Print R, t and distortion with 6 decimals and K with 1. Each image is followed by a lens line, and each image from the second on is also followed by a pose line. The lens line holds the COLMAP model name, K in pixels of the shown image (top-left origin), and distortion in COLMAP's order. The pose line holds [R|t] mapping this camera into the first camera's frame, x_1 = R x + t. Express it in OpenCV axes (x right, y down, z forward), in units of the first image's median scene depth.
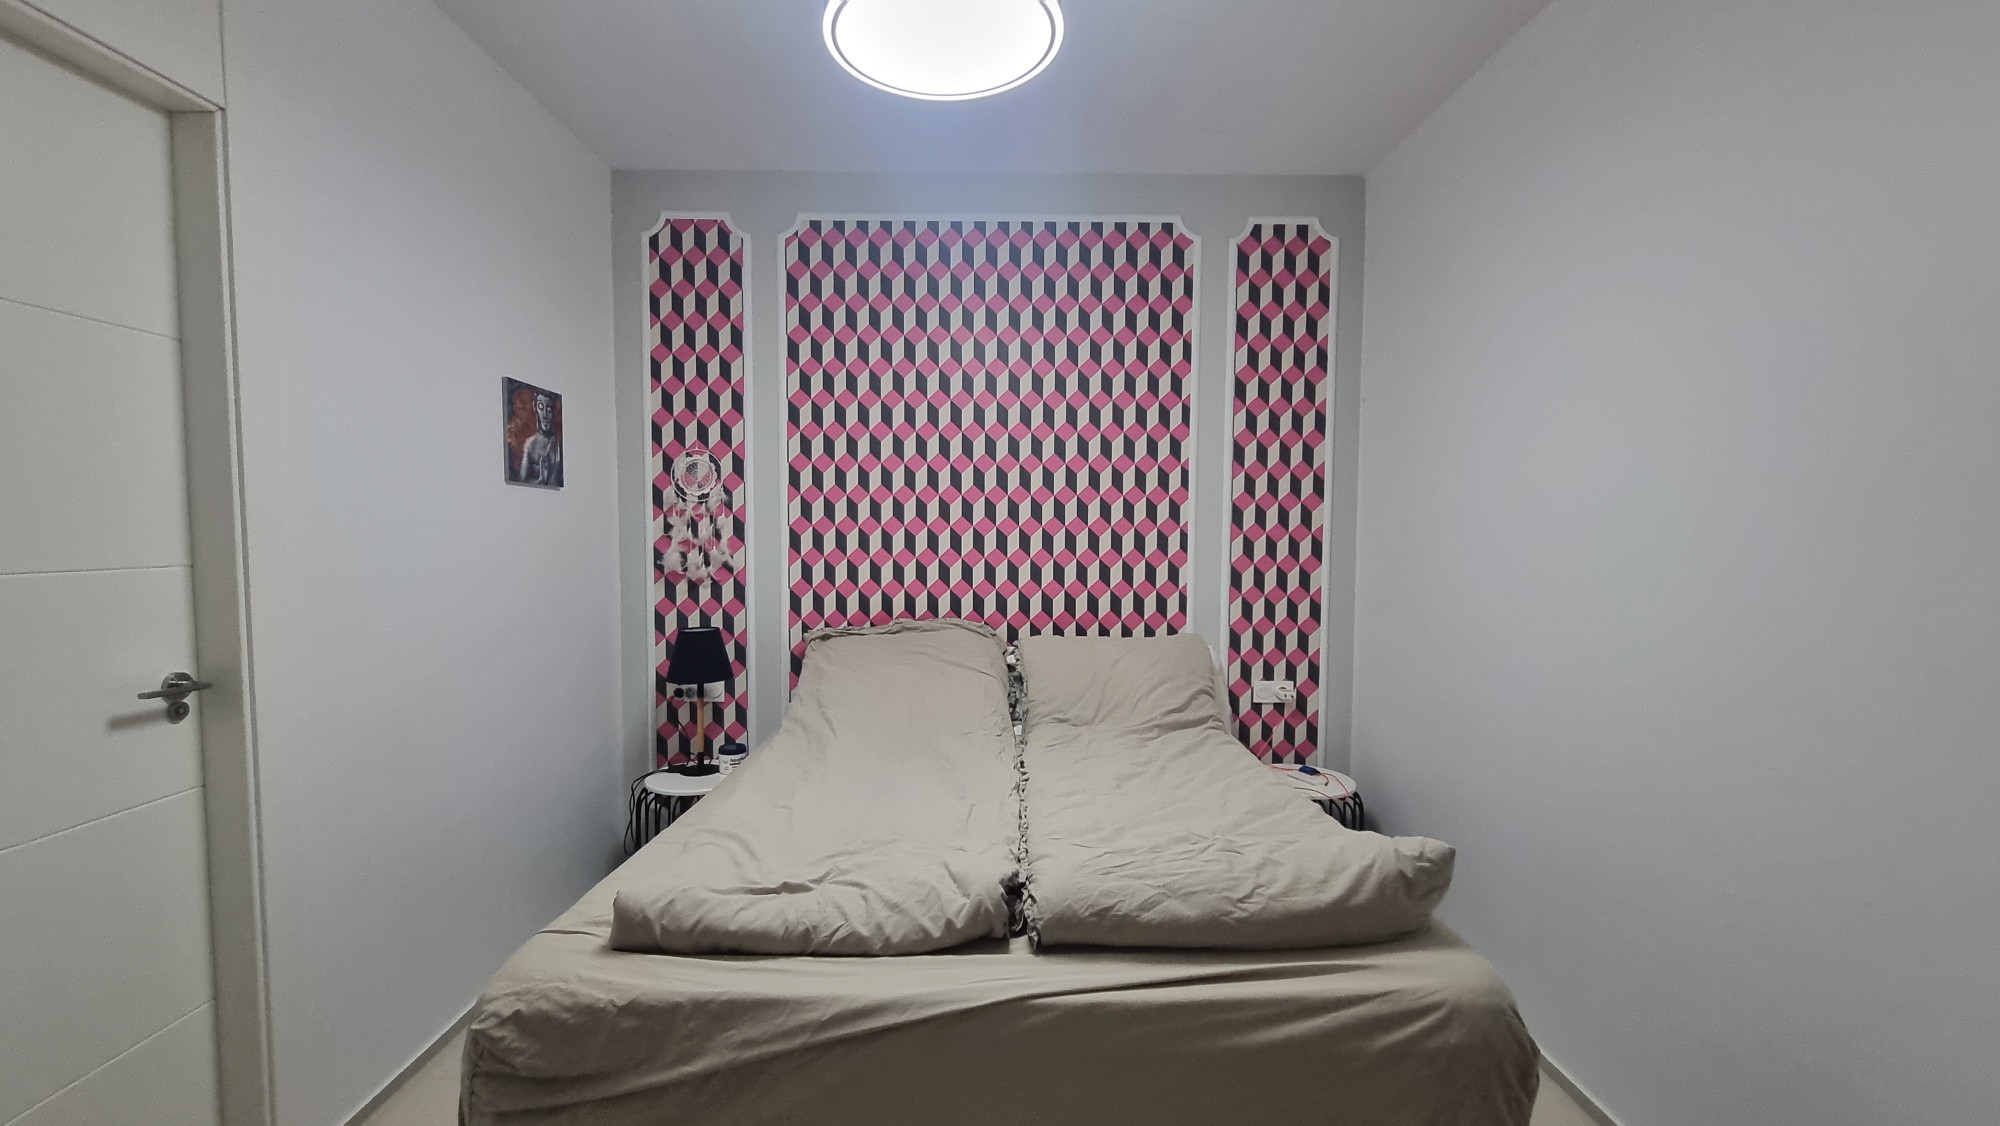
lens RADIAL K [[828.4, 0, 1007.0], [0, 828.4, 575.9], [0, 0, 1]] dist [-0.004064, 0.000580]
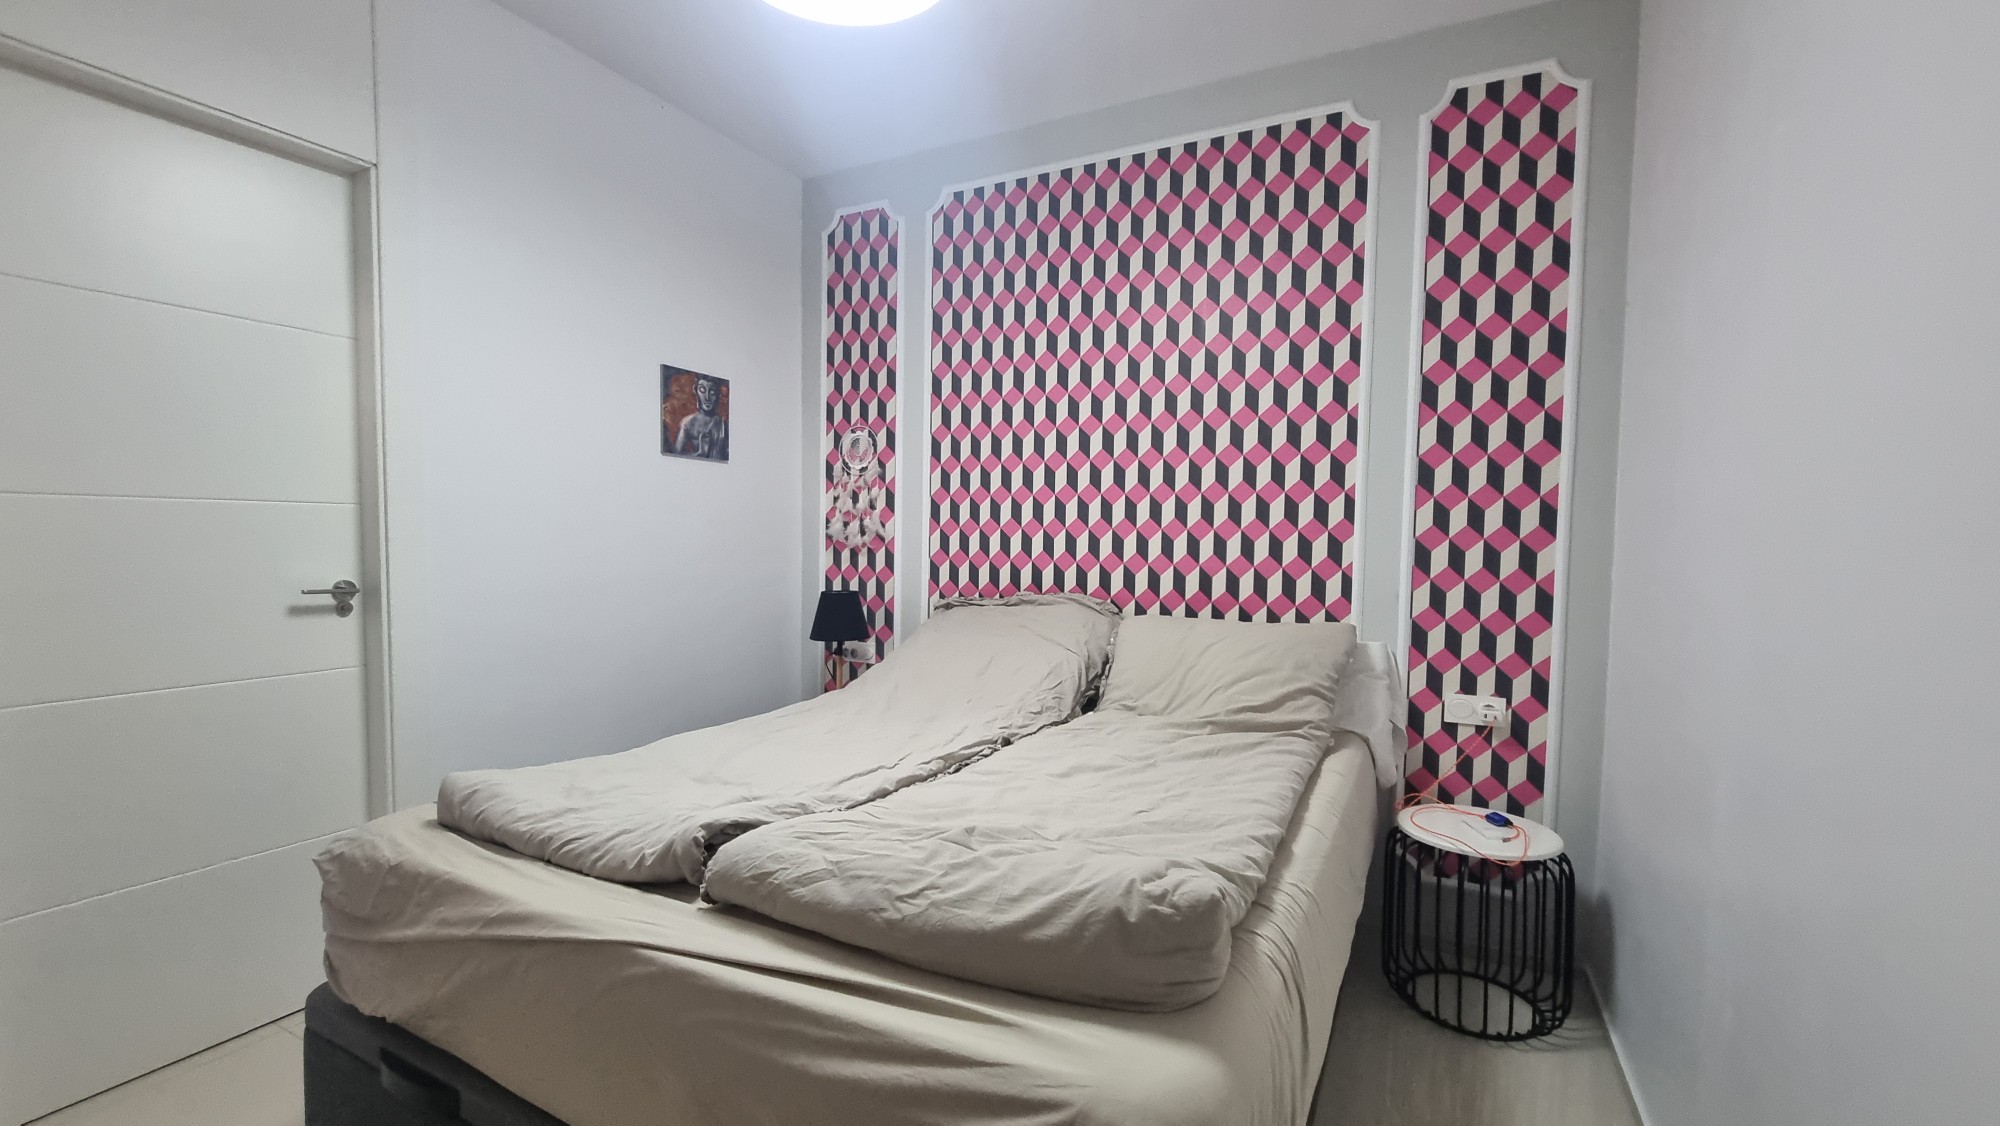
lens RADIAL K [[828.4, 0, 1007.0], [0, 828.4, 575.9], [0, 0, 1]] dist [-0.004064, 0.000580]
pose [[0.882841, 0.030349, -0.468691, 0.305255], [-0.034941, 0.999389, -0.001104, 0.035793], [0.468371, 0.017351, 0.883361, 0.147327]]
